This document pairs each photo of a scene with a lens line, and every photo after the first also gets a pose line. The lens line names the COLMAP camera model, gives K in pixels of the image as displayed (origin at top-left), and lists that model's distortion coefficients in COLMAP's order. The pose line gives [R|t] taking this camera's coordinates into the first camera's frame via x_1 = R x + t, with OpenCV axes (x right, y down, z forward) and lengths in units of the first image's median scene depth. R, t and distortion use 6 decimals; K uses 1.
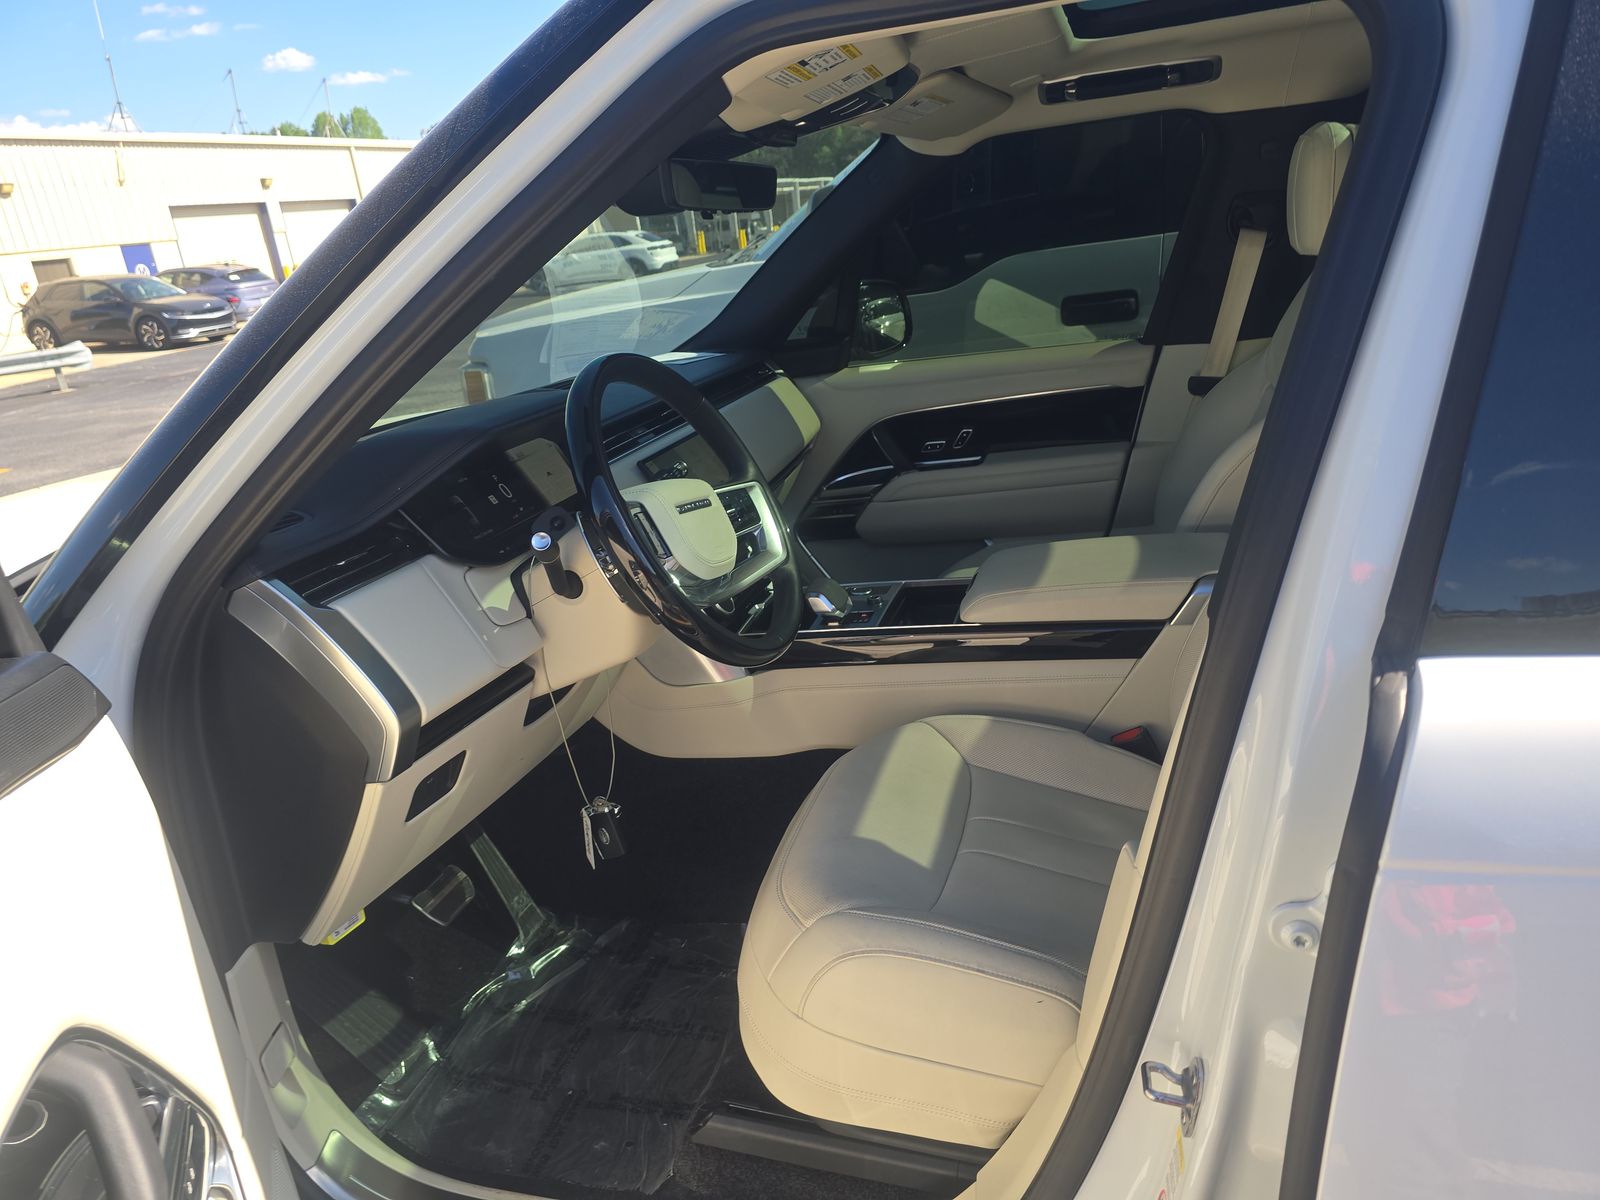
lens RADIAL K [[1094.5, 0, 792.8], [0, 1094.5, 597.4], [0, 0, 1]] dist [0.068388, -0.104283]
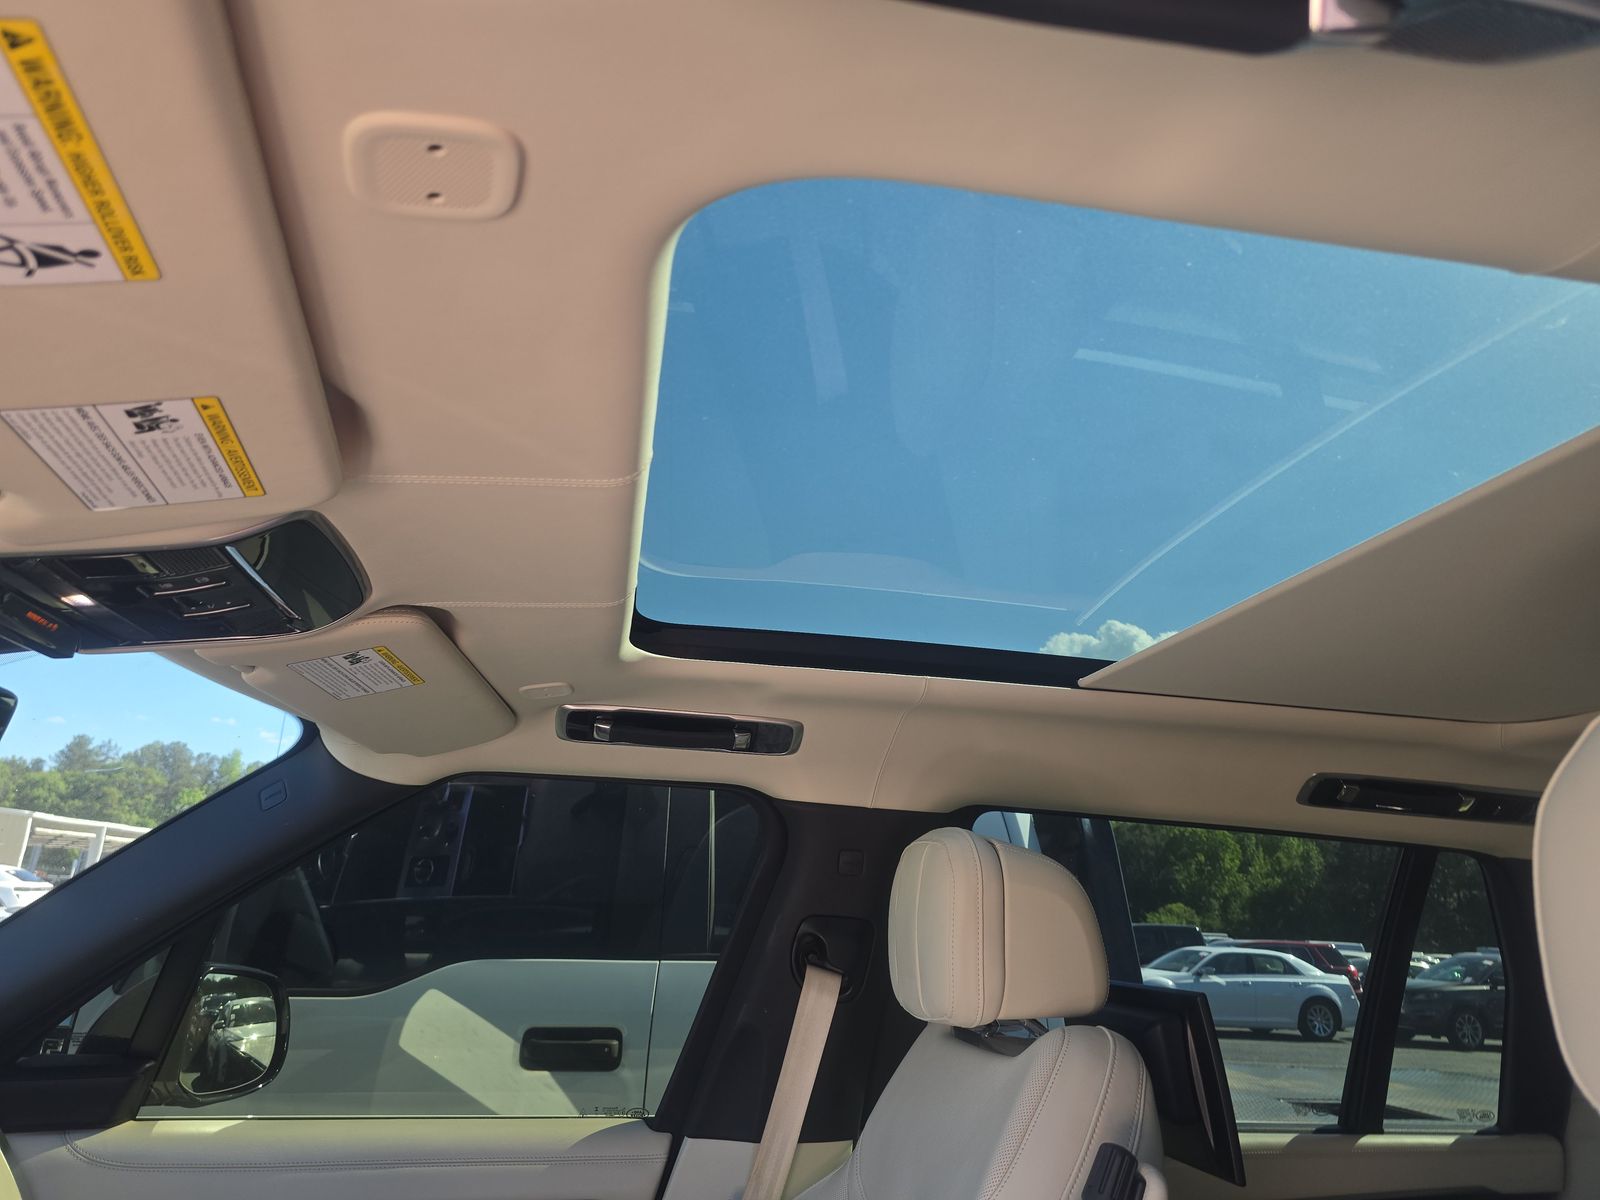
lens RADIAL K [[1077.9, 0, 792.8], [0, 1077.9, 573.9], [0, 0, 1]] dist [0.058978, -0.081852]
pose [[0.884165, 0.279723, 0.374177, 0.064516], [0.004909, 0.795327, -0.606161, -0.102929], [-0.467150, 0.537783, 0.701827, 0.347947]]
